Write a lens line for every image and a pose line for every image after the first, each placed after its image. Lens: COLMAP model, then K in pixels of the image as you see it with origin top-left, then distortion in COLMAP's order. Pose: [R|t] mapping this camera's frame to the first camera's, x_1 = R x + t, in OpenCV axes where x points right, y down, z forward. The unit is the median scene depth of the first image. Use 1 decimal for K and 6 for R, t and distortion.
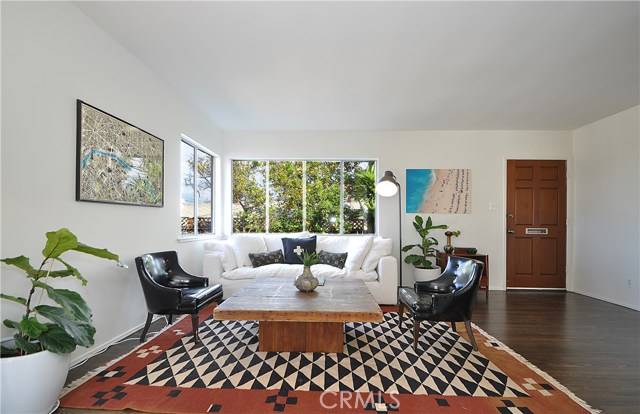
lens RADIAL K [[282.3, 0, 319.9], [0, 282.3, 222.1], [0, 0, 1]] dist [0.001639, -0.000252]
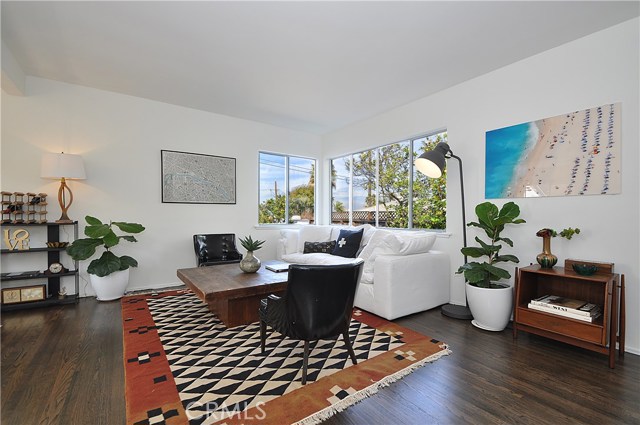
lens RADIAL K [[283.6, 0, 321.5], [0, 283.6, 216.8], [0, 0, 1]] dist [0.000379, -0.000346]
pose [[0.615792, 0.000293, -0.787908, 0.628483], [-0.002247, 0.999997, -0.001384, 0.011272], [0.787905, 0.002622, 0.615791, 0.314974]]
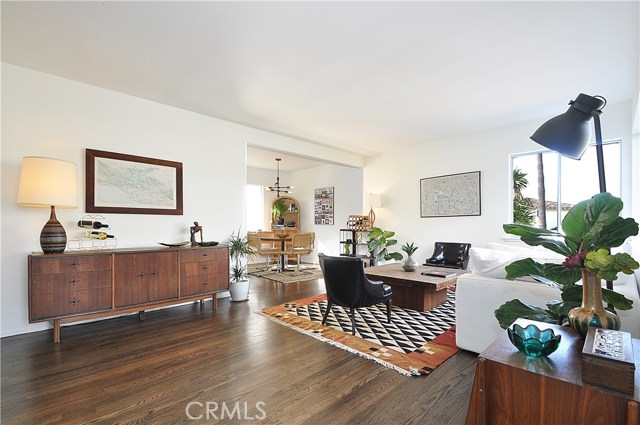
lens RADIAL K [[283.6, 0, 321.5], [0, 283.6, 216.8], [0, 0, 1]] dist [0.000379, -0.000346]
pose [[-0.690810, -0.030729, -0.722383, 0.805369], [-0.004963, 0.999274, -0.037761, 0.012798], [0.723020, -0.022500, -0.690461, 1.019086]]
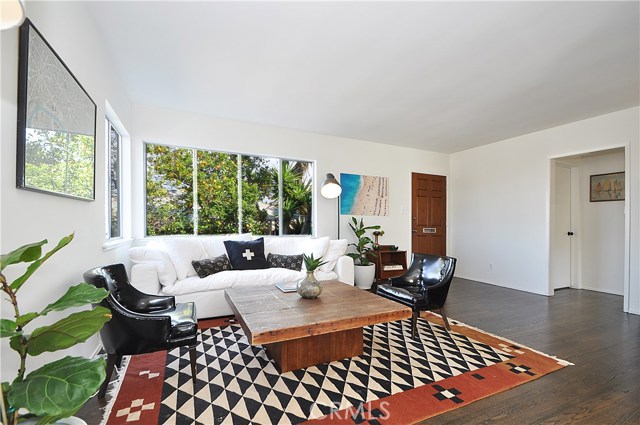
lens RADIAL K [[283.6, 0, 315.1], [0, 283.6, 222.7], [0, 0, 1]] dist [-0.000727, -0.000227]
pose [[0.893581, 0.003507, 0.448889, -0.274518], [-0.004818, 0.999987, 0.001779, -0.002848], [-0.448877, -0.003753, 0.893586, 0.094854]]
